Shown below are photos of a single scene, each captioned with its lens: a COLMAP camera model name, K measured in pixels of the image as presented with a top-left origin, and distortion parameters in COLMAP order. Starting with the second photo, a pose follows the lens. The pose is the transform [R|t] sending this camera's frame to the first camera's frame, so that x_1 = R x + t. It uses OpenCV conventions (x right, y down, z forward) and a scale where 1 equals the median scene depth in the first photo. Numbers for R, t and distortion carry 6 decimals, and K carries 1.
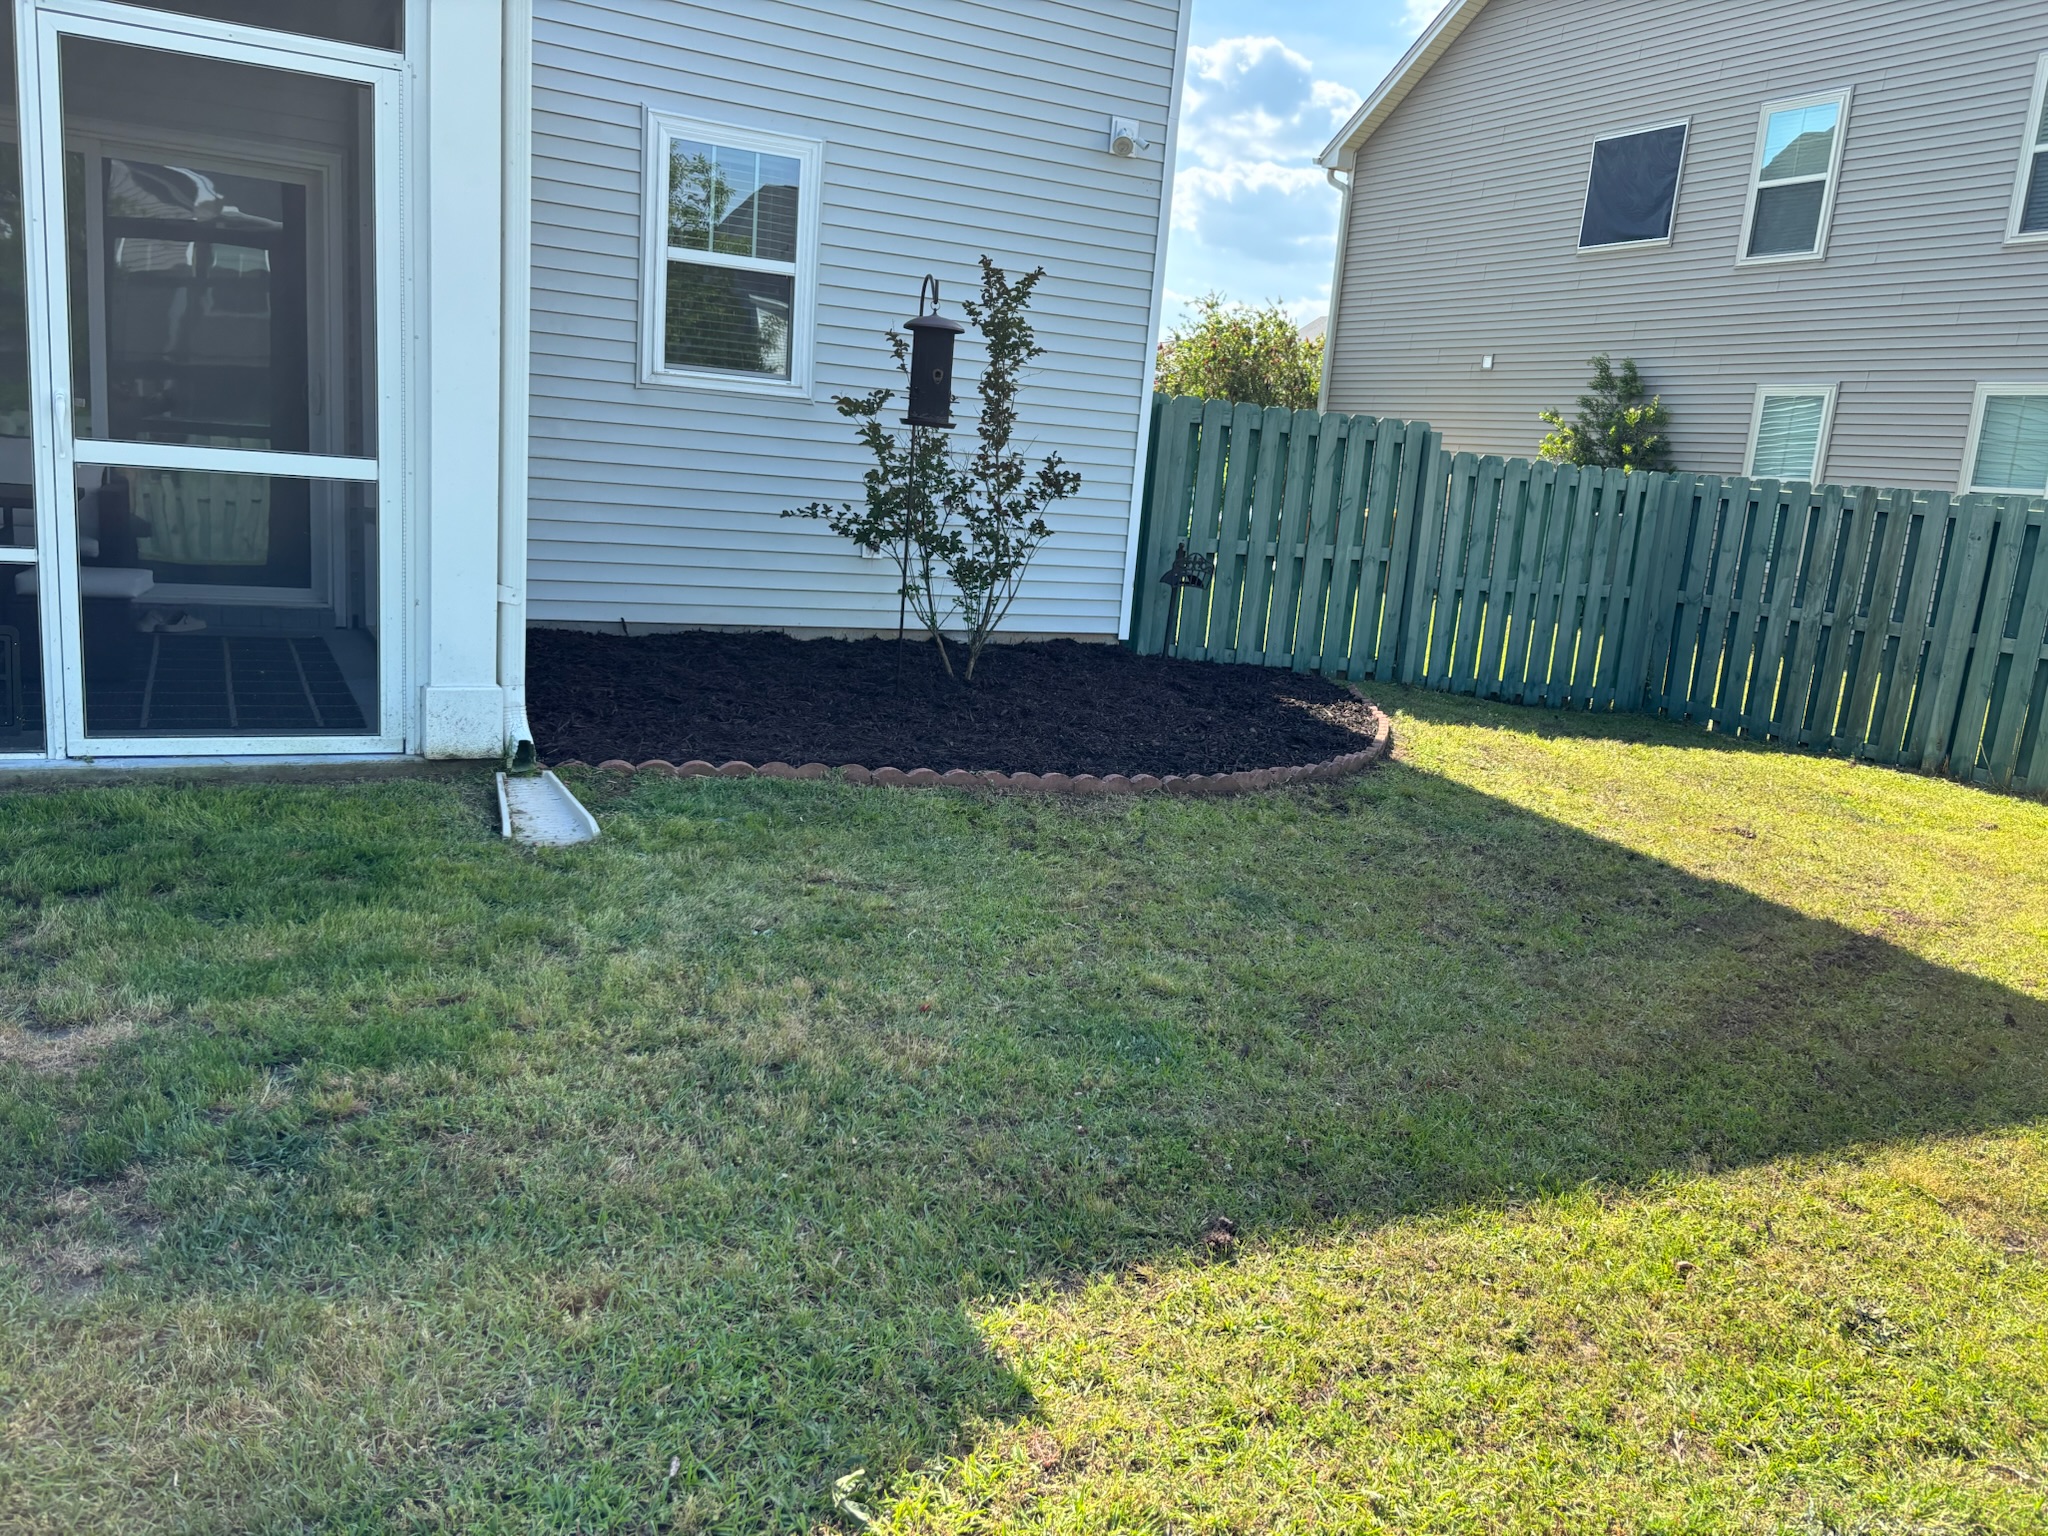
lens RADIAL K [[1547.7, 0, 1027.1], [0, 1547.7, 766.0], [0, 0, 1]] dist [0.042142, -0.032603]
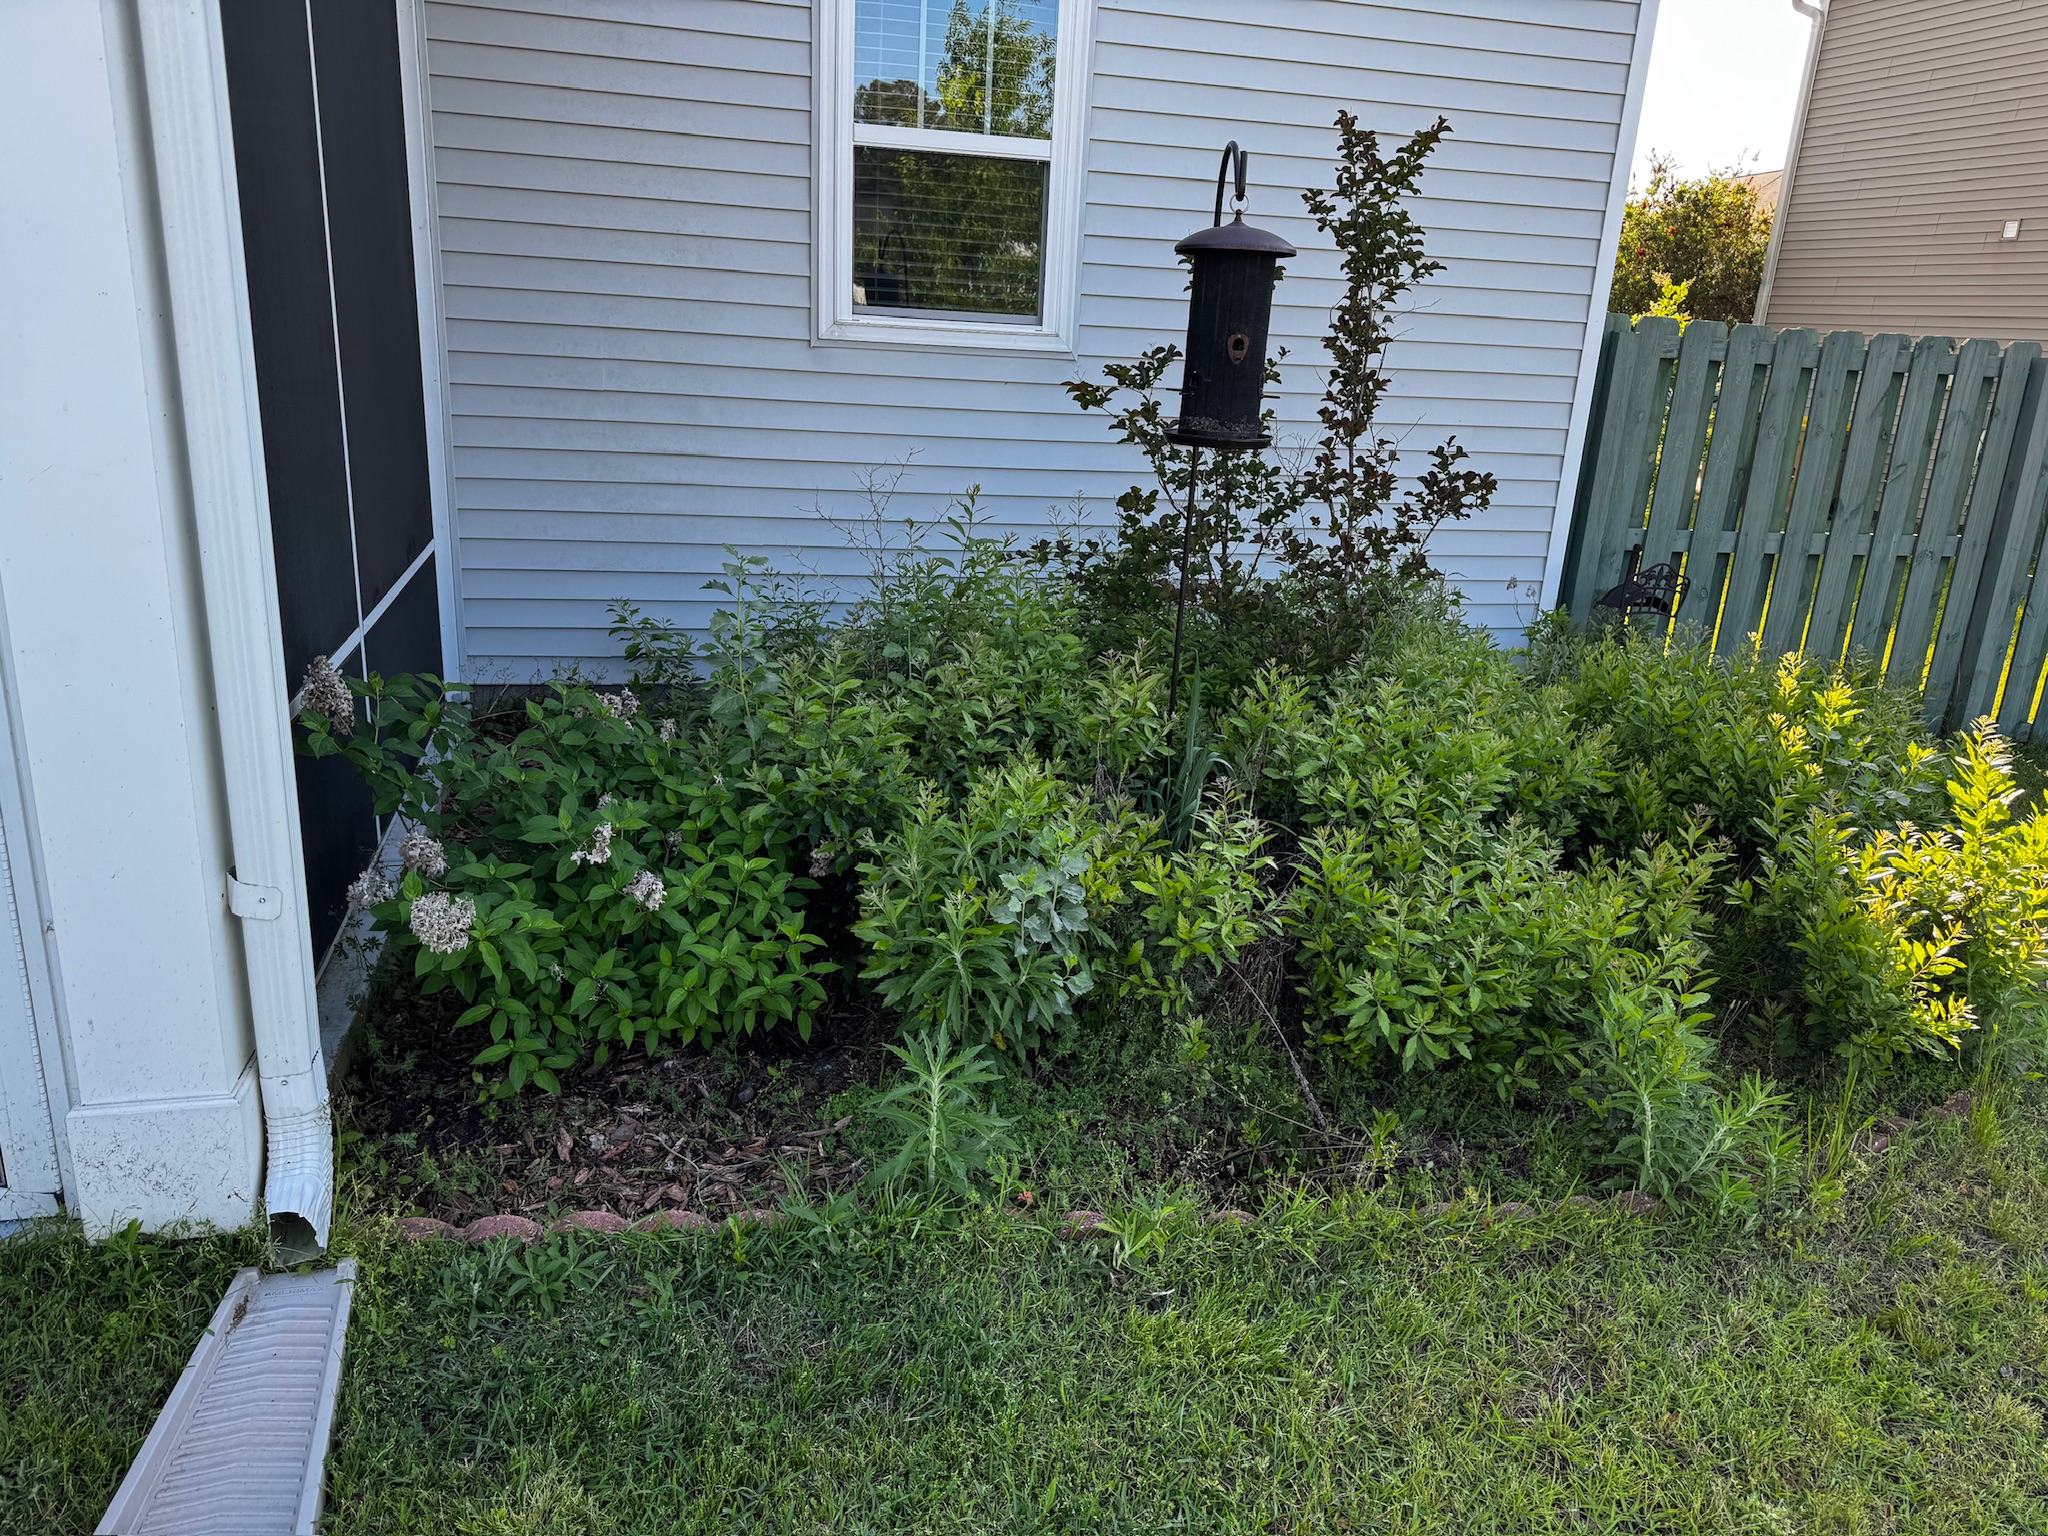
lens RADIAL K [[1461.7, 0, 1022.9], [0, 1461.7, 776.6], [0, 0, 1]] dist [0.011798, -0.022628]
pose [[0.970628, 0.046931, -0.235965, -0.003100], [-0.024242, 0.994876, 0.098151, -0.125433], [0.239362, -0.089548, 0.966792, 0.405347]]
